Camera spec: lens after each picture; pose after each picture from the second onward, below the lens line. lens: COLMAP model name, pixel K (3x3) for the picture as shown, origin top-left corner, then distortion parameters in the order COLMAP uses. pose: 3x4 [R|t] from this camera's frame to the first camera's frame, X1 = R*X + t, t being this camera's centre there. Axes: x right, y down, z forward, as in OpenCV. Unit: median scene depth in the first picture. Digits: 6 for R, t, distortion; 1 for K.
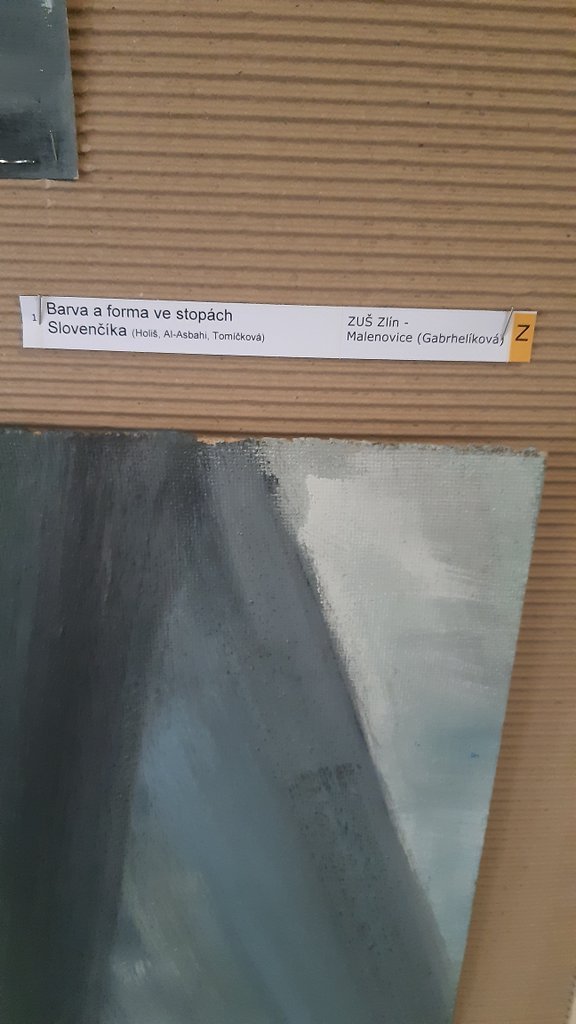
lens RADIAL K [[831.1, 0, 288.1], [0, 831.1, 511.3], [0, 0, 1]] dist [0.044955, -0.049941]
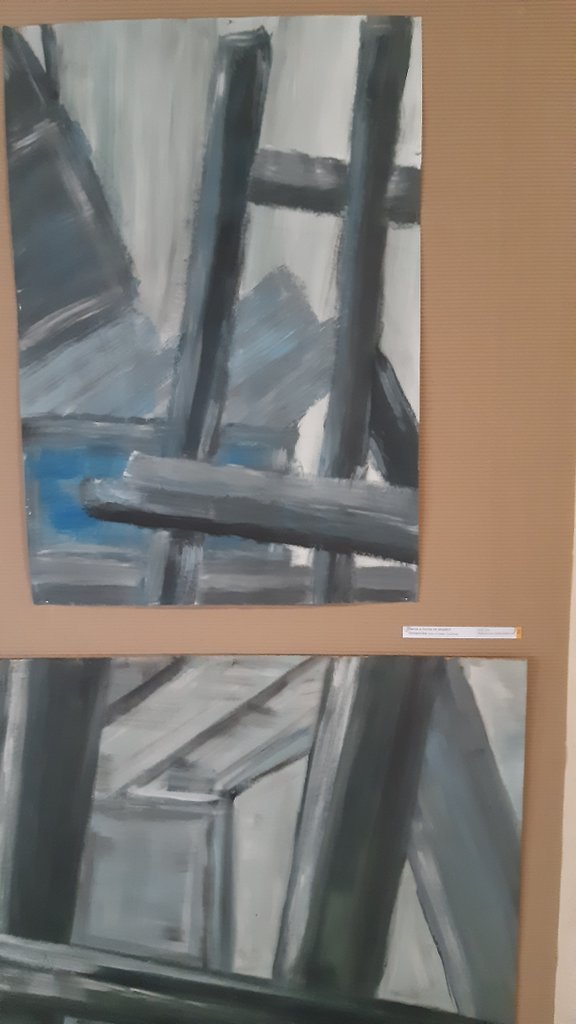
lens RADIAL K [[831.1, 0, 288.9], [0, 831.1, 513.2], [0, 0, 1]] dist [0.044955, -0.049941]
pose [[0.997248, -0.028775, -0.068328, -0.562256], [0.008820, 0.961111, -0.276021, 0.356244], [0.073614, 0.274658, 0.958720, -3.220514]]
